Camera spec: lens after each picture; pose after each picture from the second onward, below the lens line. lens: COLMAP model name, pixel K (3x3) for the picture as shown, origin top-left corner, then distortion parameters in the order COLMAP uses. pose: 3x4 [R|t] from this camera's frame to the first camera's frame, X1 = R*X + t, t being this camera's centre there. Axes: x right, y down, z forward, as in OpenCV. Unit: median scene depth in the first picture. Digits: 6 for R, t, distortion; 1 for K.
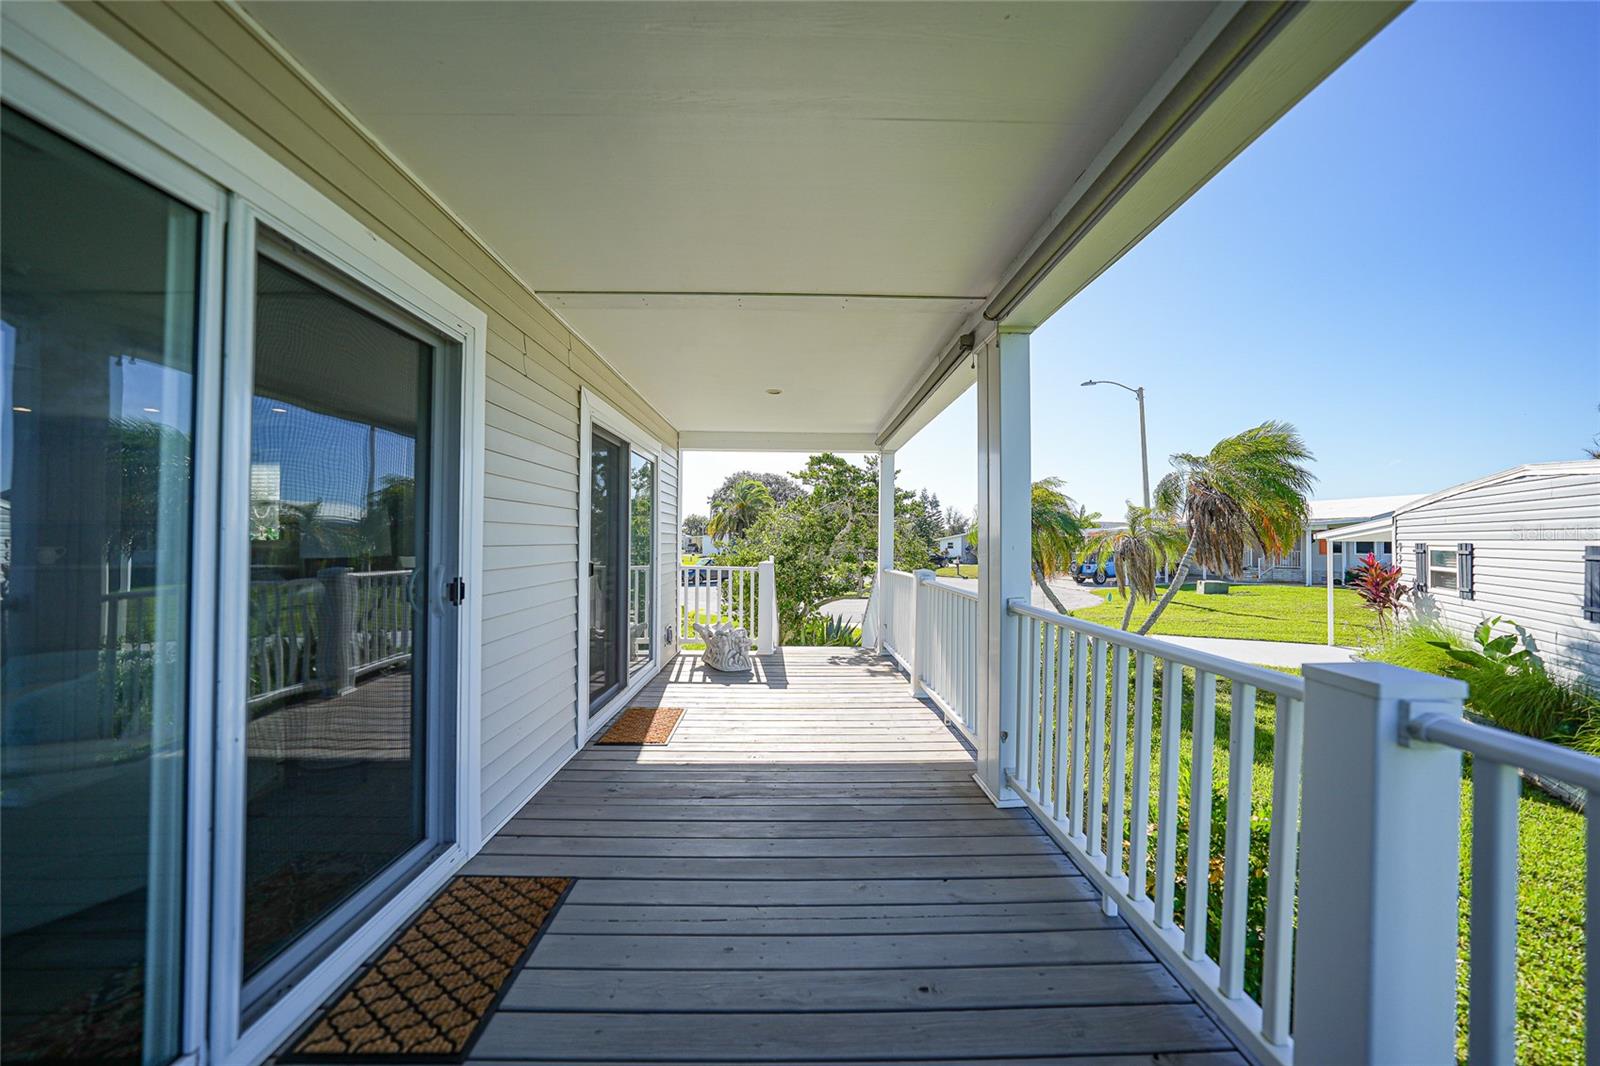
lens RADIAL K [[555.6, 0, 802.1], [0, 555.6, 537.7], [0, 0, 1]] dist [-0.022679, 0.002645]
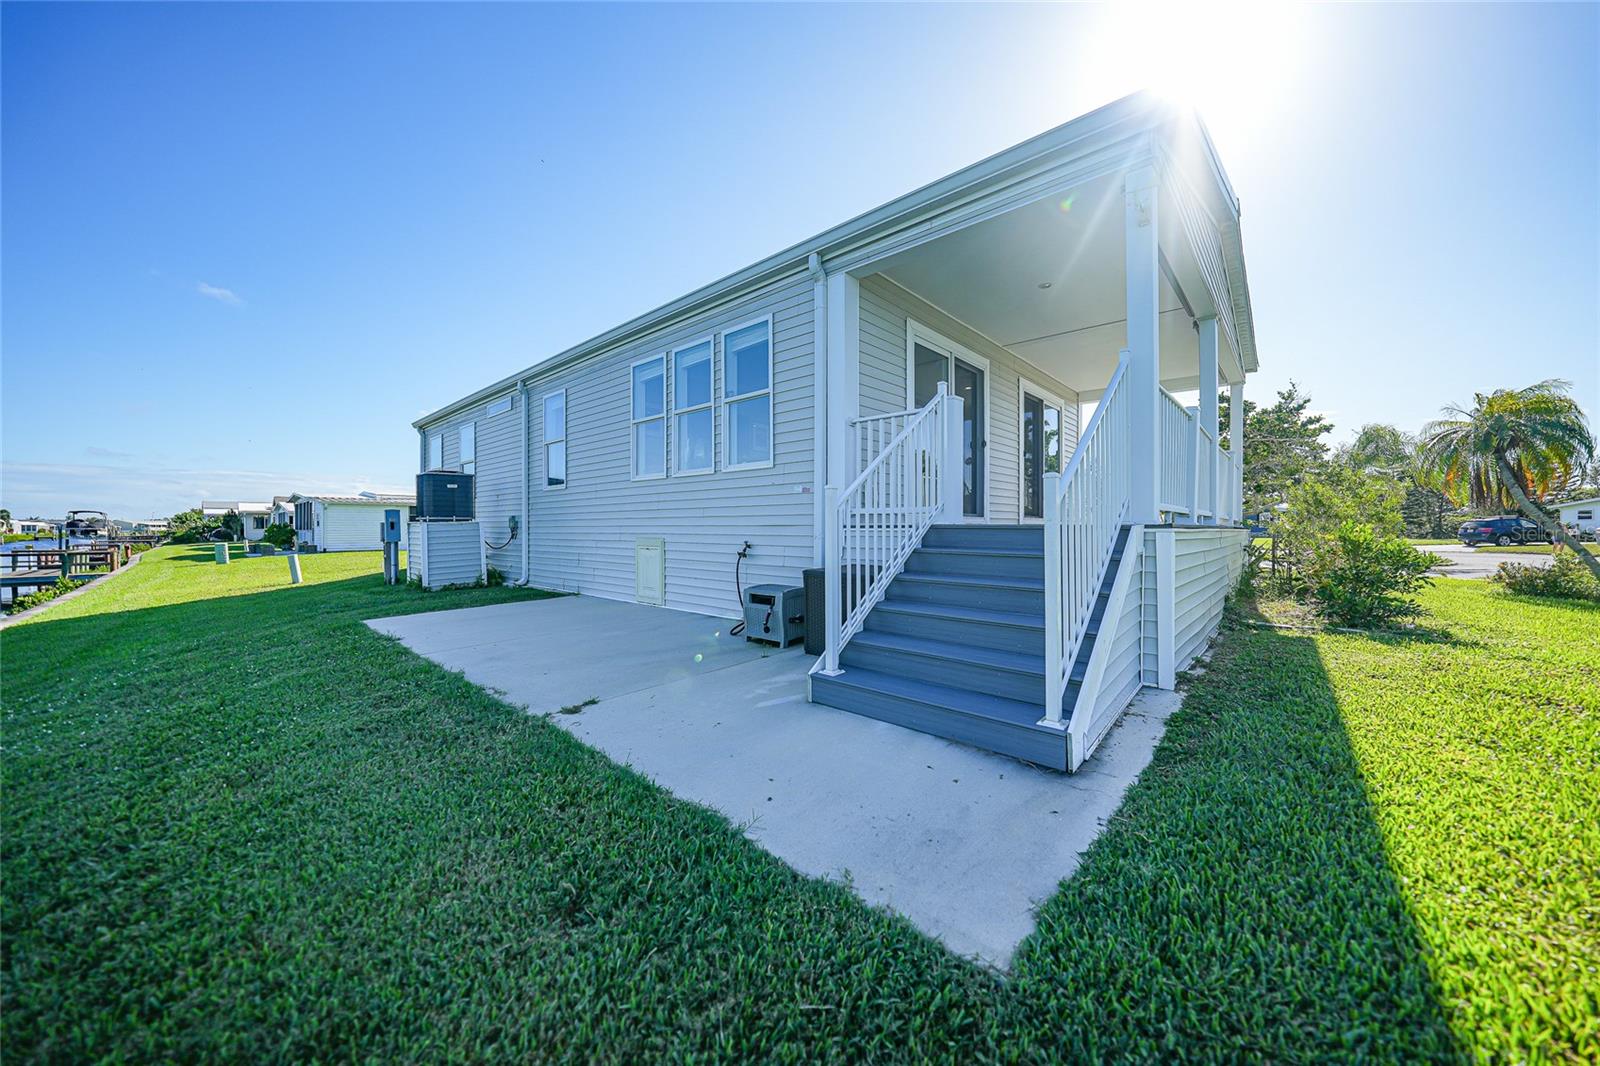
lens RADIAL K [[555.6, 0, 809.2], [0, 555.6, 535.6], [0, 0, 1]] dist [-0.022679, 0.002645]
pose [[0.736775, 0.001797, -0.676136, 0.662892], [0.011132, 0.999829, 0.014788, 0.445184], [0.676047, -0.018423, 0.736629, -1.675576]]
